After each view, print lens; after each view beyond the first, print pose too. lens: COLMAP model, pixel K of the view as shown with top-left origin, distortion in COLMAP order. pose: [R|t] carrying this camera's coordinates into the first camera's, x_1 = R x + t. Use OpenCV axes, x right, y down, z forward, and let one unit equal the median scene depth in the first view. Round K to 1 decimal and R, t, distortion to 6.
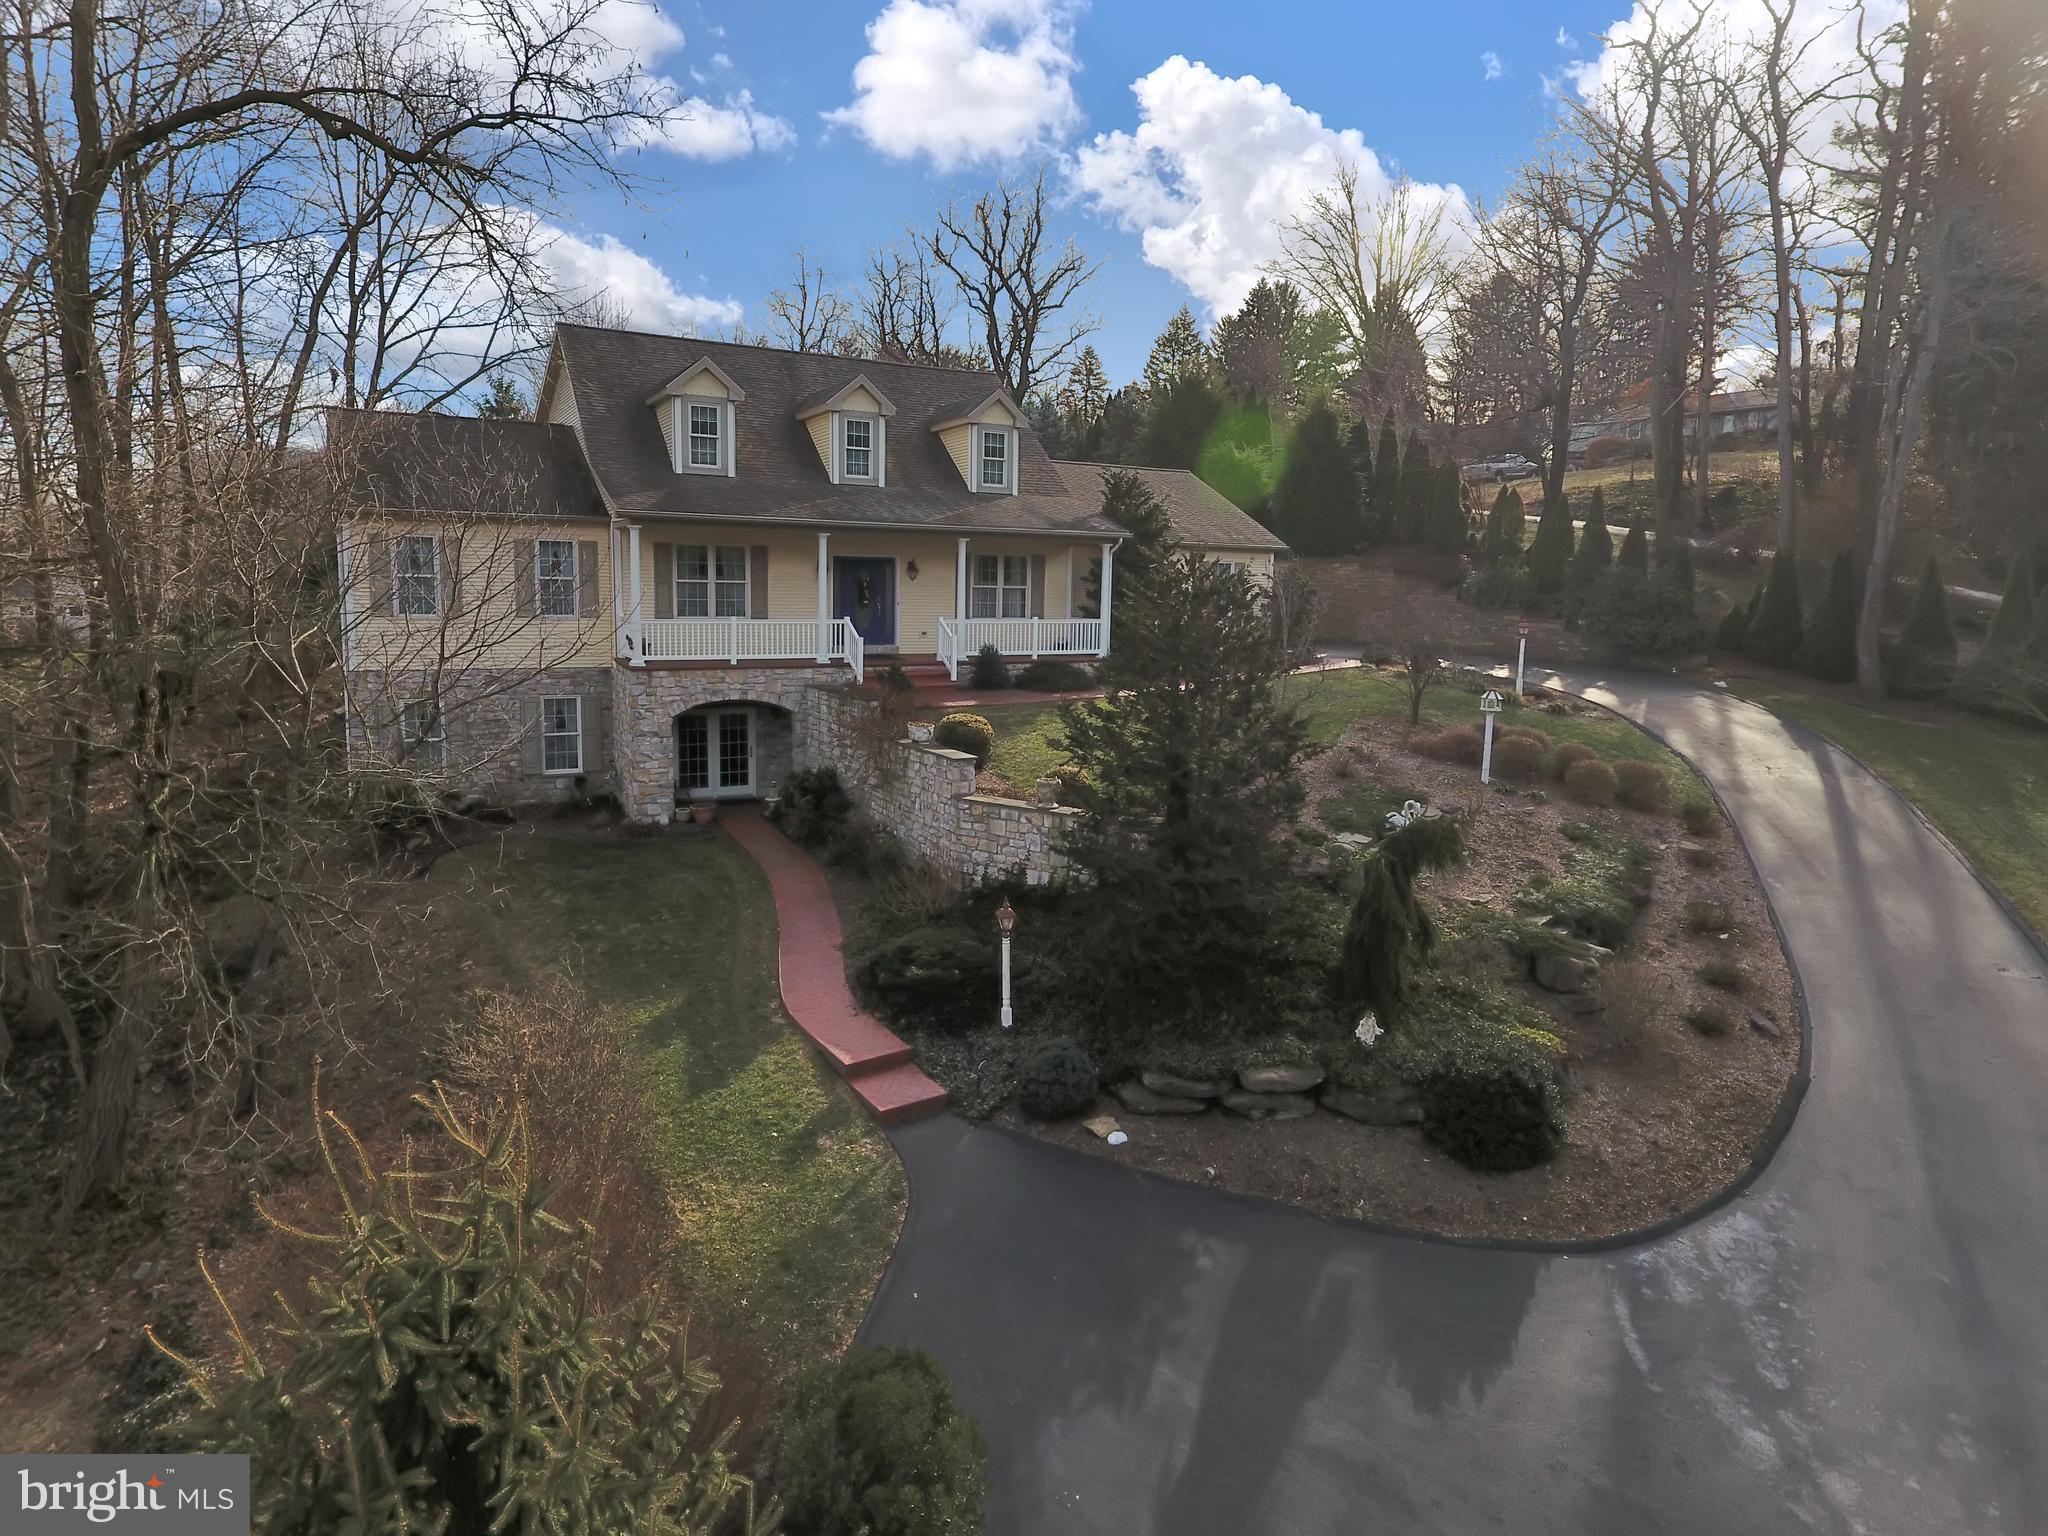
lens RADIAL K [[1191.8, 0, 1037.4], [0, 1191.8, 739.8], [0, 0, 1]] dist [-0.003925, -0.001180]
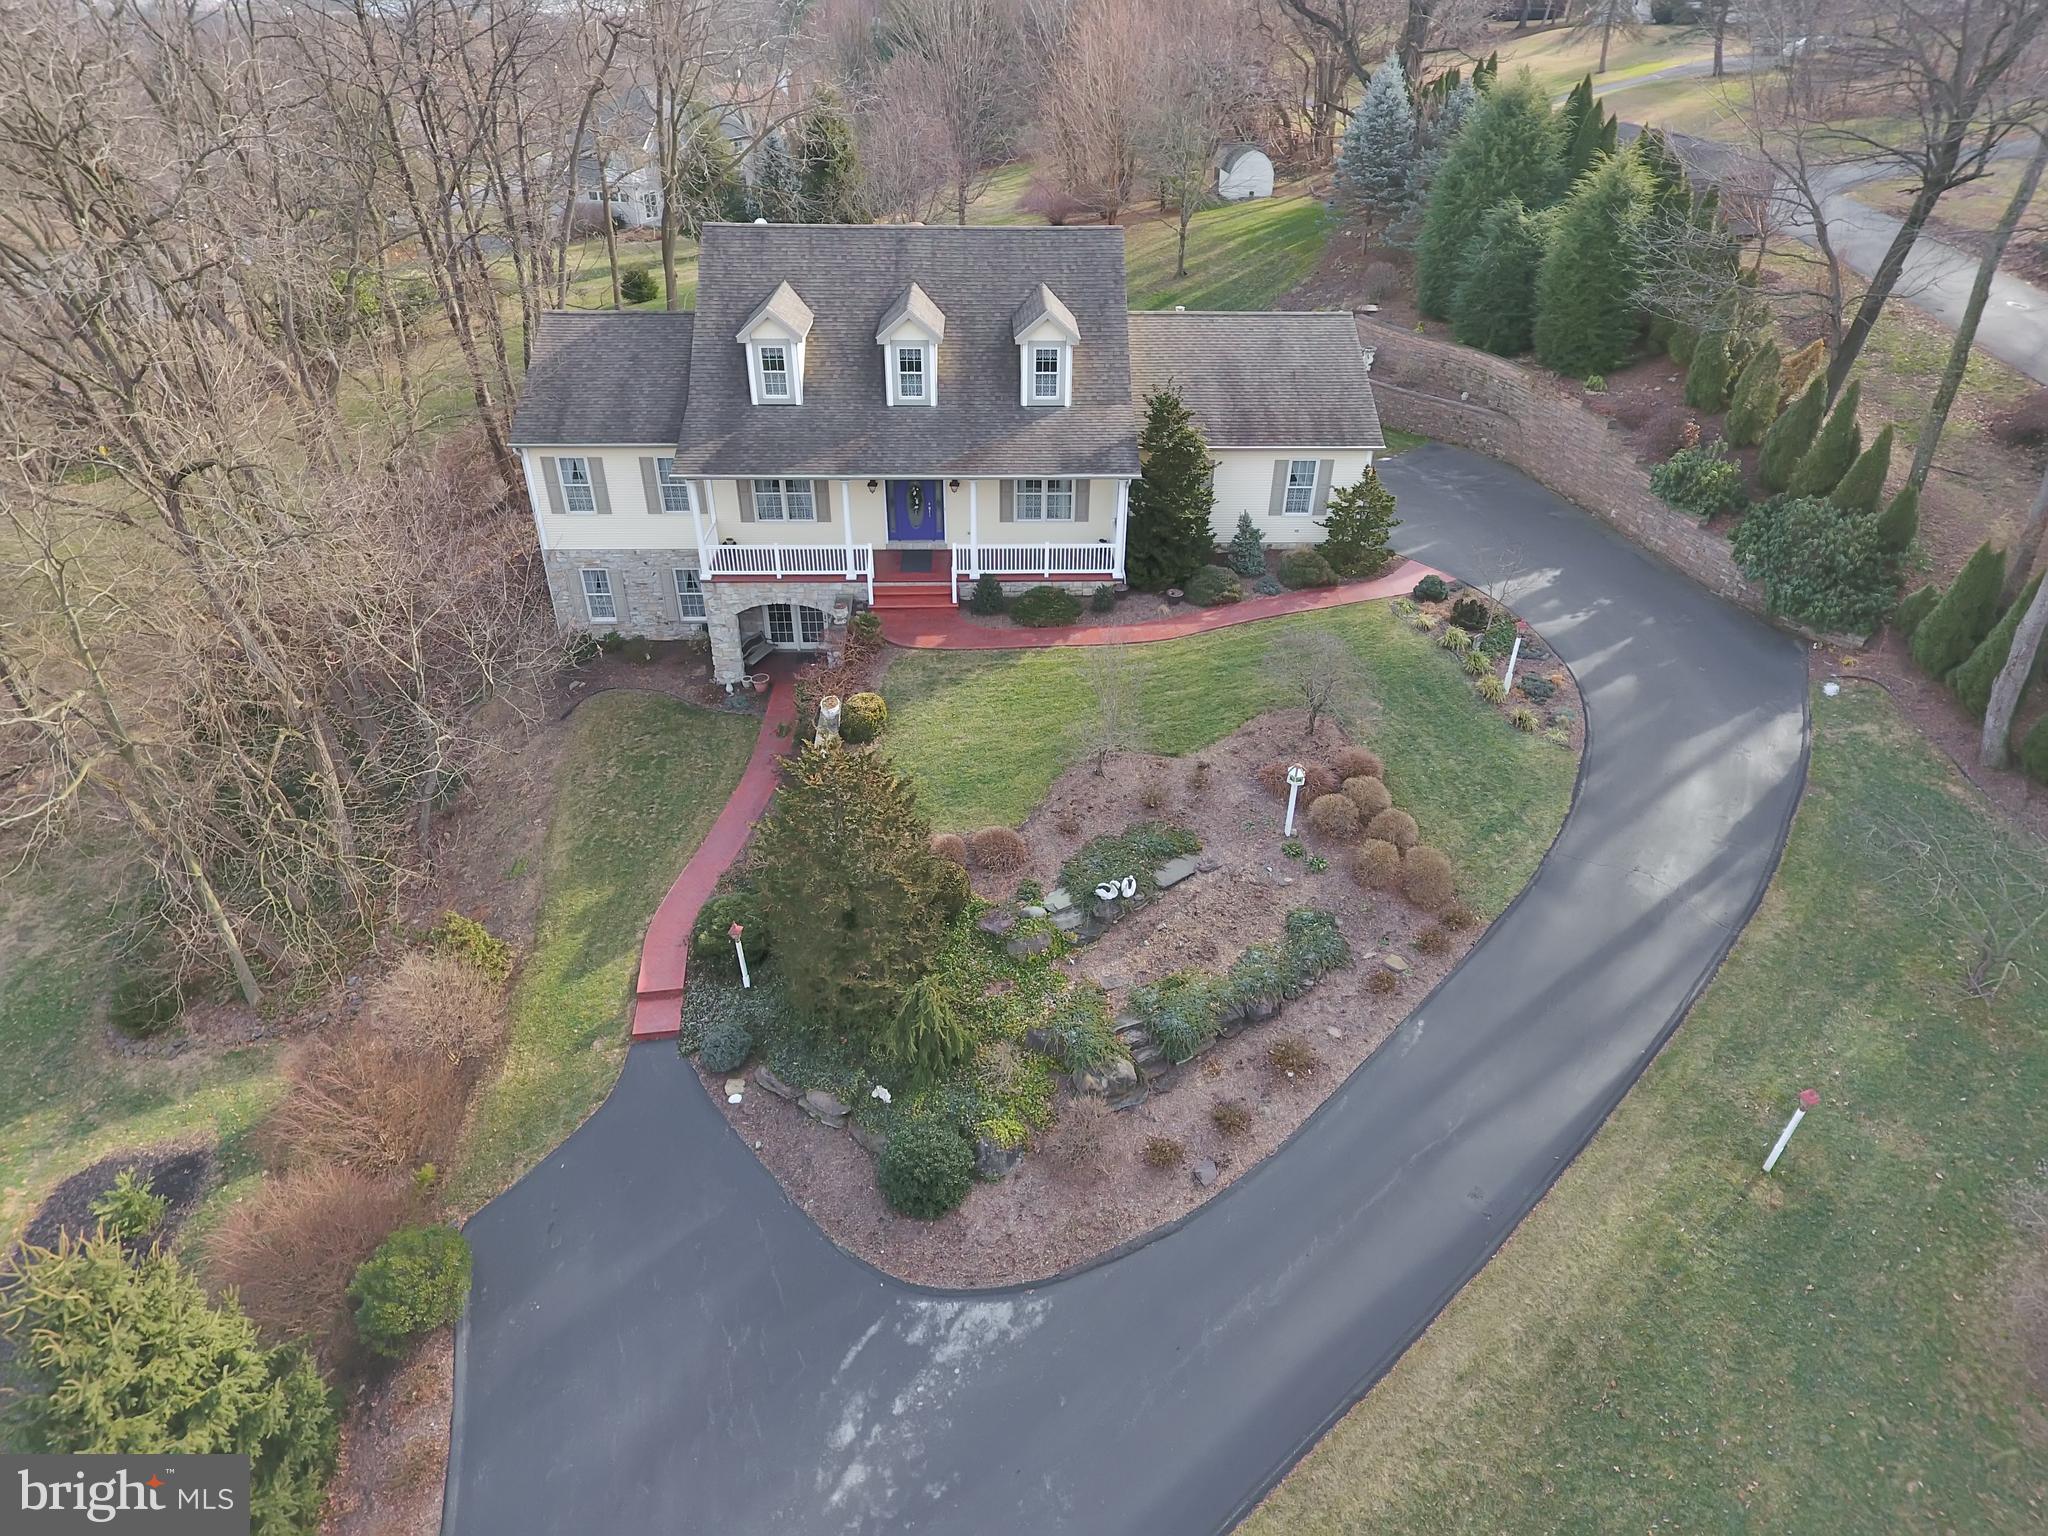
lens RADIAL K [[1191.8, 0, 1037.1], [0, 1191.8, 738.7], [0, 0, 1]] dist [-0.003925, -0.001180]
pose [[0.890264, 0.236491, -0.389232, 0.508961], [-0.055731, 0.904764, 0.422251, -0.441958], [0.452022, -0.354223, 0.818659, 0.008980]]
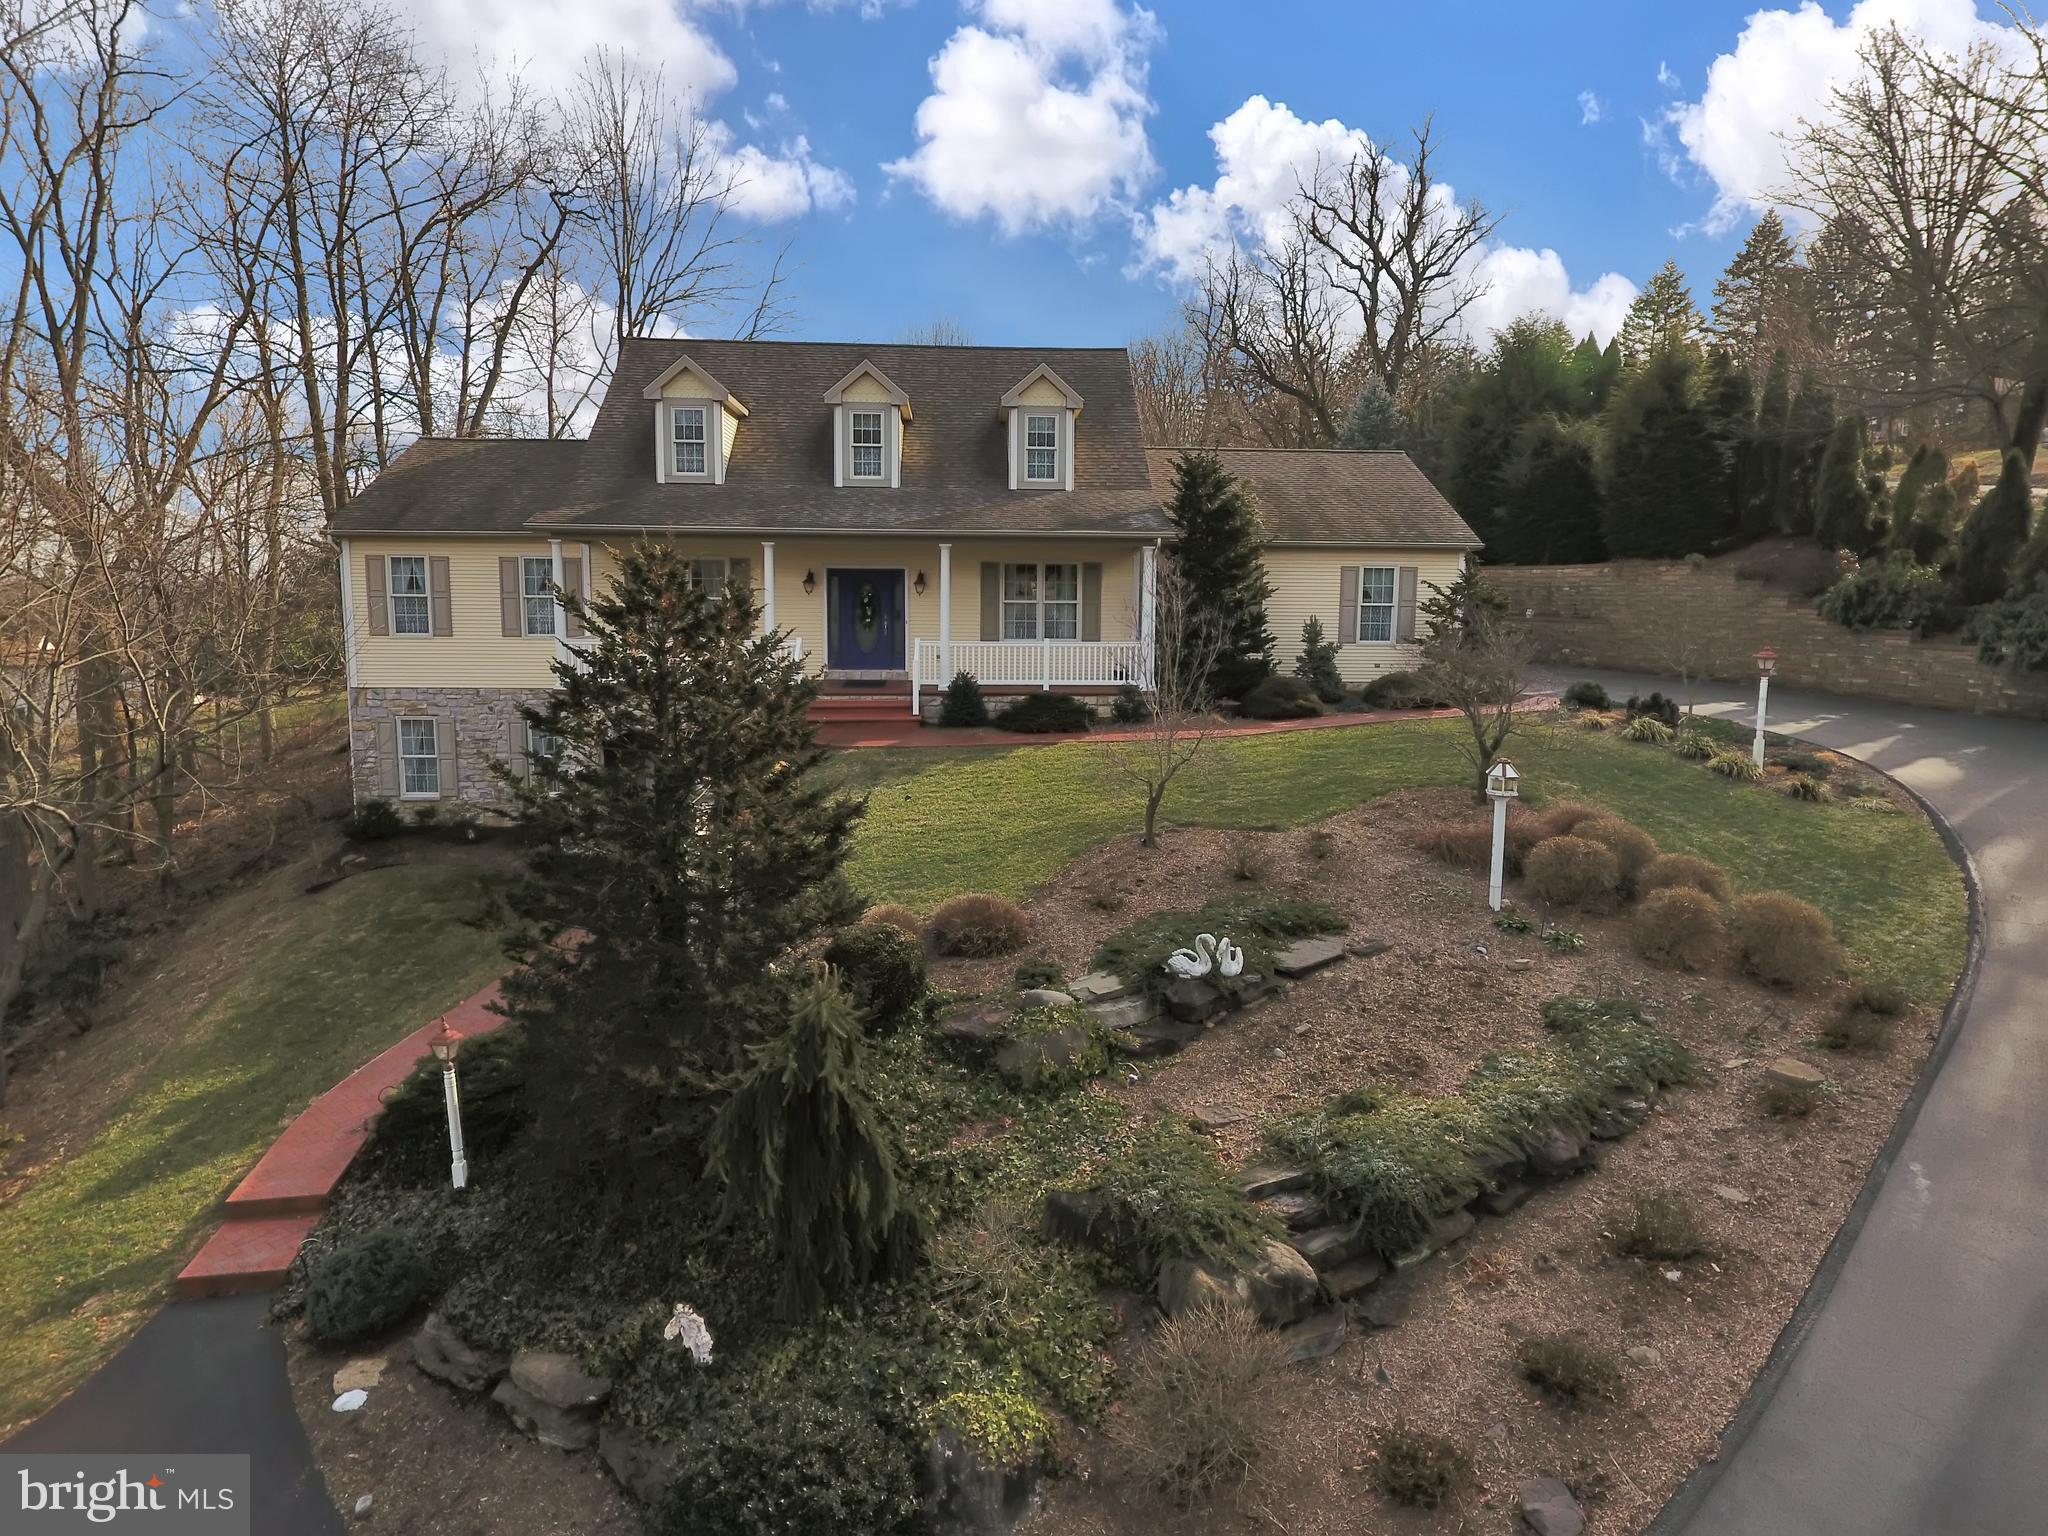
lens RADIAL K [[1191.8, 0, 1036.6], [0, 1191.8, 741.9], [0, 0, 1]] dist [-0.003925, -0.001180]
pose [[0.900544, 0.042970, -0.432635, 0.373457], [-0.047925, 0.998851, -0.000549, -0.034625], [0.432115, 0.021228, 0.901569, 0.287956]]
